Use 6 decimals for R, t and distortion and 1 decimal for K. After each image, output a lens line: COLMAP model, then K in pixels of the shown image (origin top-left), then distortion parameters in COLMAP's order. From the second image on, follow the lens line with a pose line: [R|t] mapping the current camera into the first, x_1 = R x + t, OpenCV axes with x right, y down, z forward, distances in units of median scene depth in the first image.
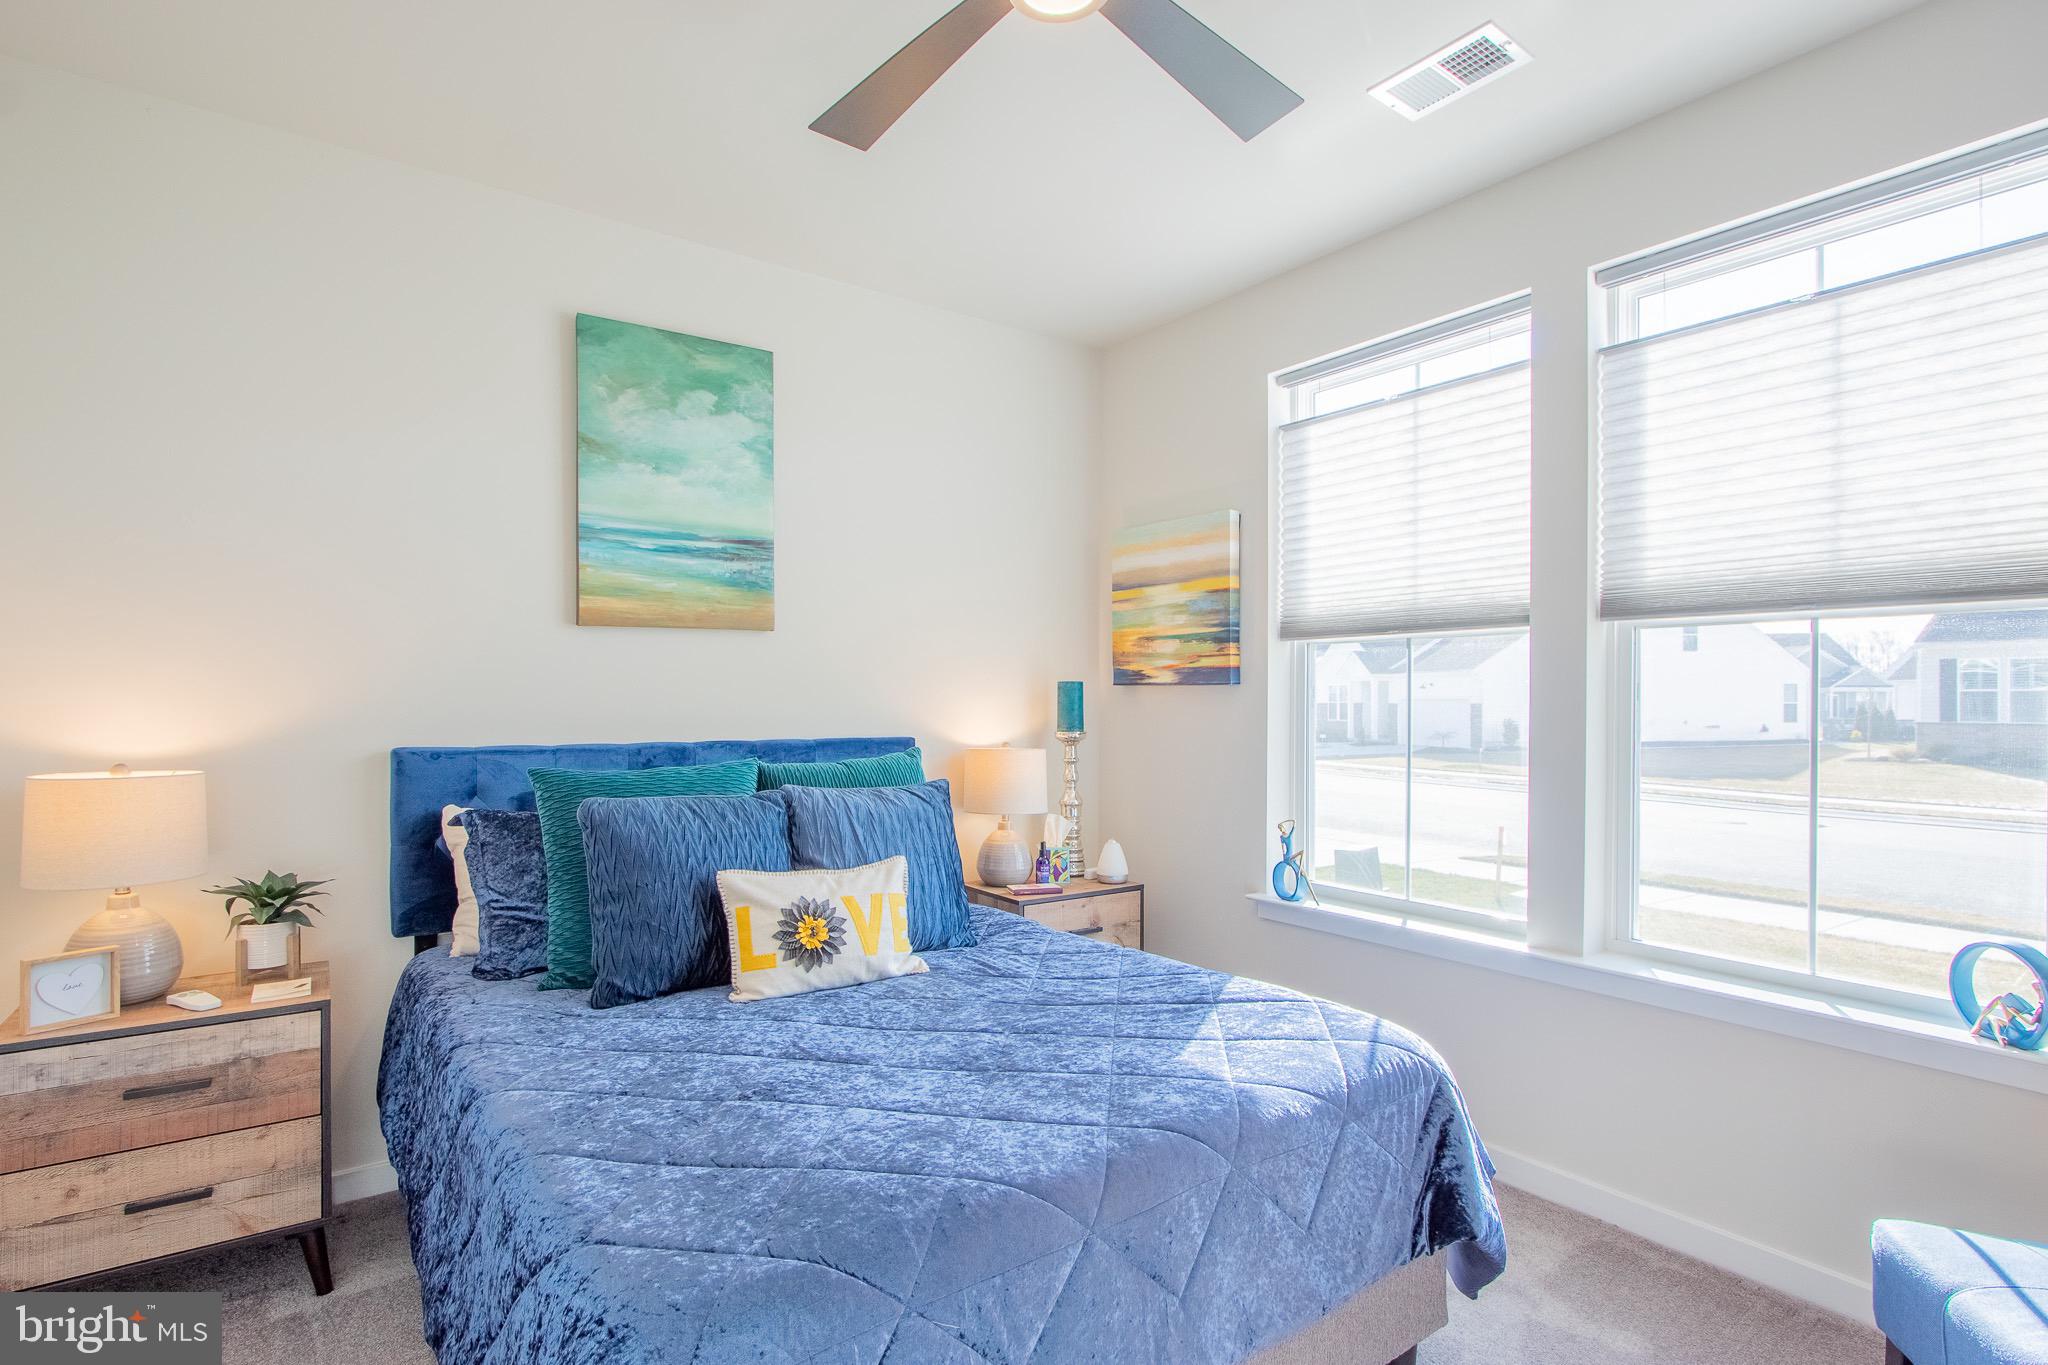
lens RADIAL K [[930.8, 0, 1024.0], [0, 930.8, 682.5], [0, 0, 1]] dist [-0.014970, 0.000087]
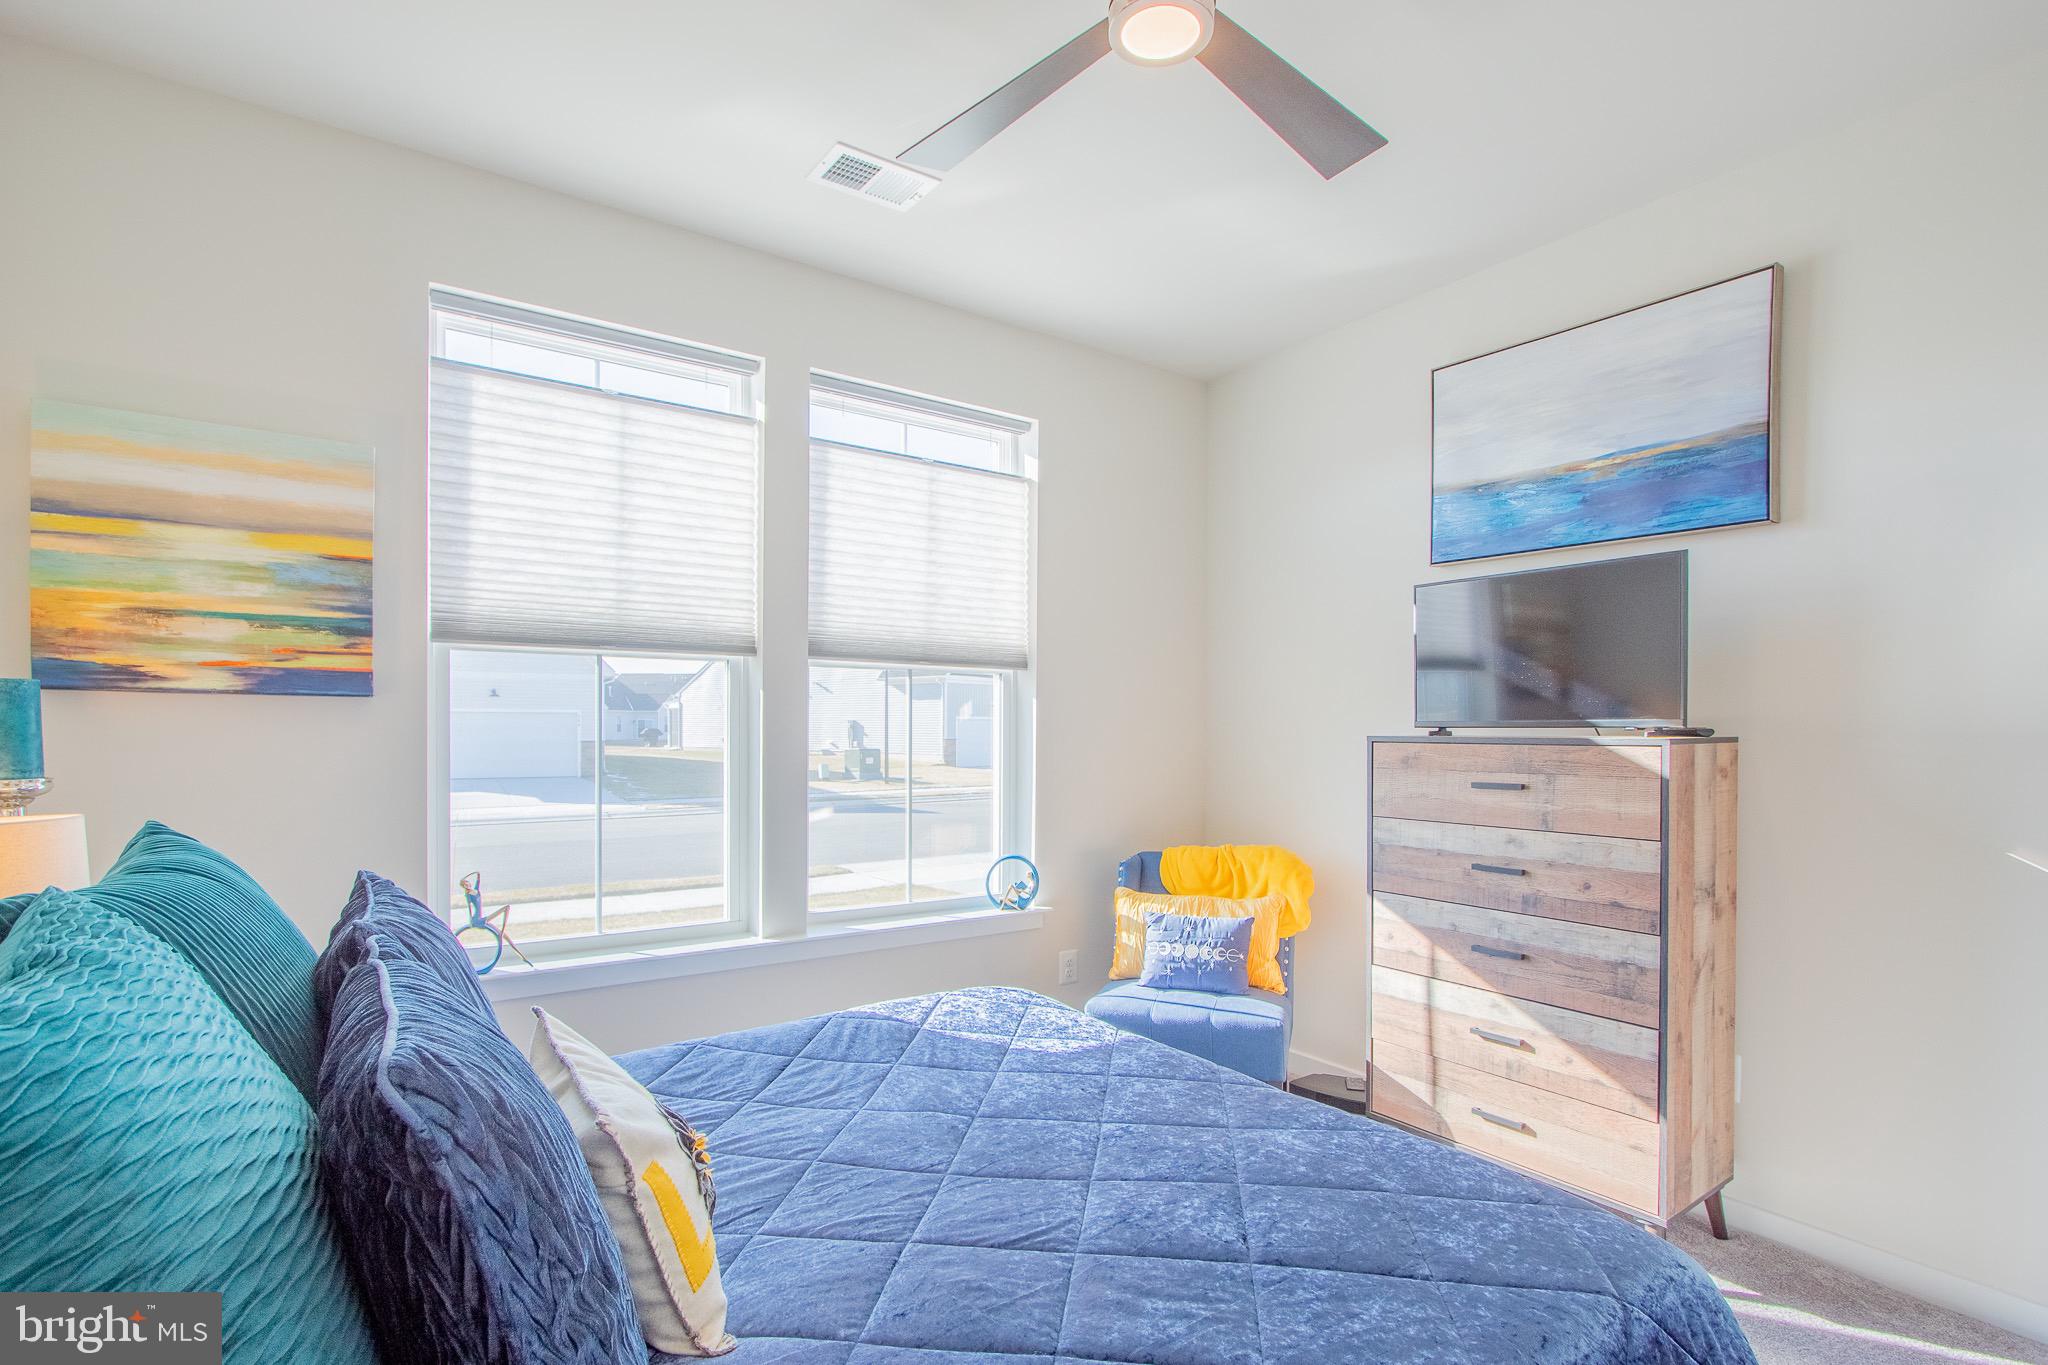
lens RADIAL K [[977.0, 0, 1012.1], [0, 977.0, 710.6], [0, 0, 1]] dist [-0.017025, 0.000265]
pose [[0.063715, 0.016474, 0.997832, -0.472517], [-0.023706, 0.999607, -0.014989, 0.012071], [-0.997687, -0.022700, 0.064080, 0.465240]]
